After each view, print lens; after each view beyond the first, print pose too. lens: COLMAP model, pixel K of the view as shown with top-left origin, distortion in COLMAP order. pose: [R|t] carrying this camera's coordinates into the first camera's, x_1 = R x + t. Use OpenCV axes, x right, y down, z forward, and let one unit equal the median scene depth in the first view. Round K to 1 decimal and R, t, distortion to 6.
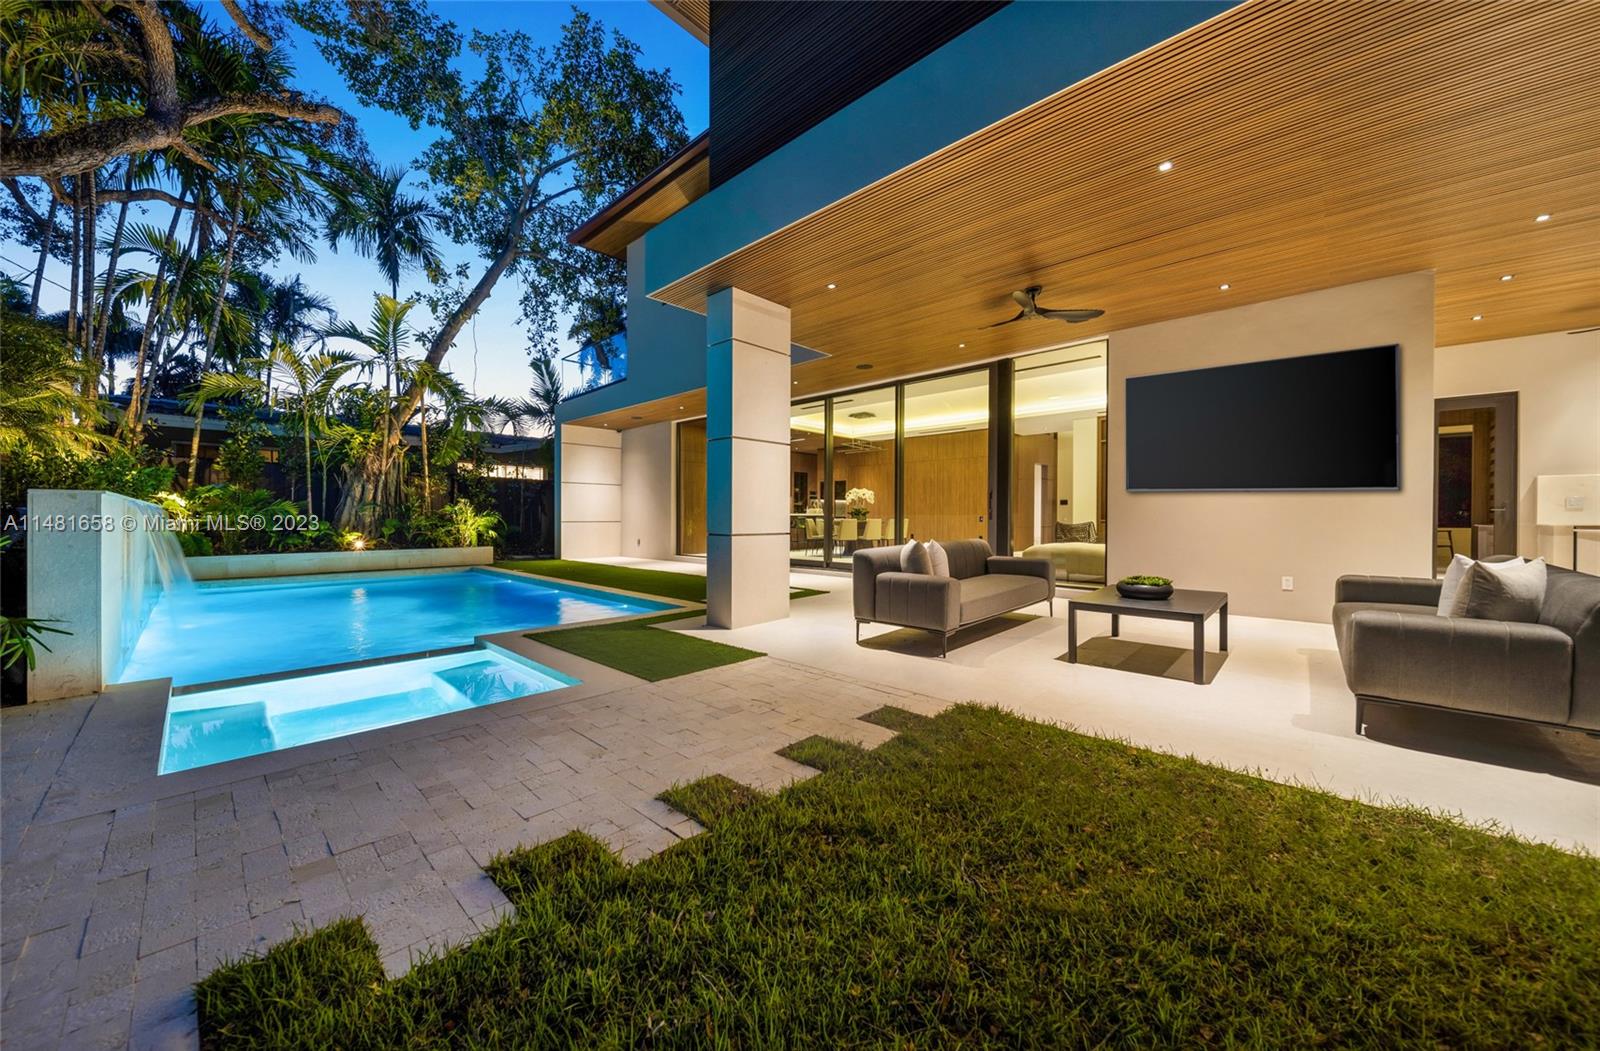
lens RADIAL K [[570.6, 0, 780.6], [0, 570.6, 525.0], [0, 0, 1]] dist [0.001686, -0.003662]
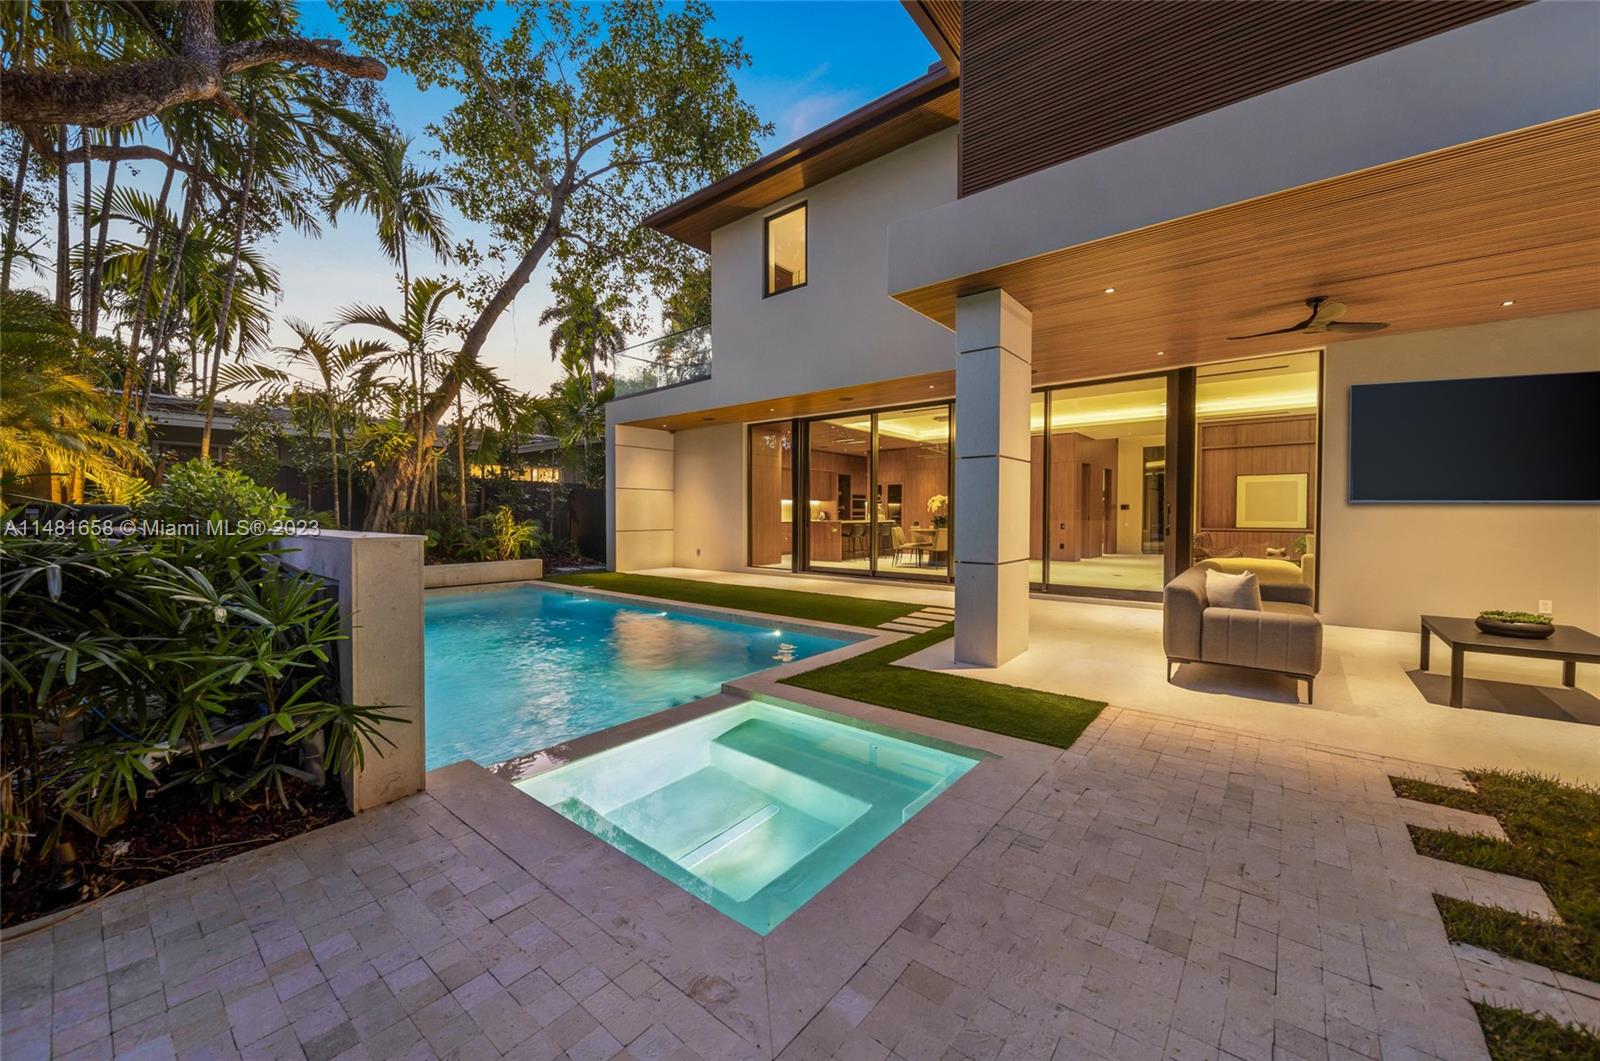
lens RADIAL K [[592.4, 0, 800.0], [0, 592.4, 530.5], [0, 0, 1]] dist [0.001880, -0.002297]
pose [[0.997287, -0.005895, 0.073373, -0.165787], [0.005010, 0.999913, 0.012243, -0.017445], [-0.073439, -0.011842, 0.997229, 0.030319]]
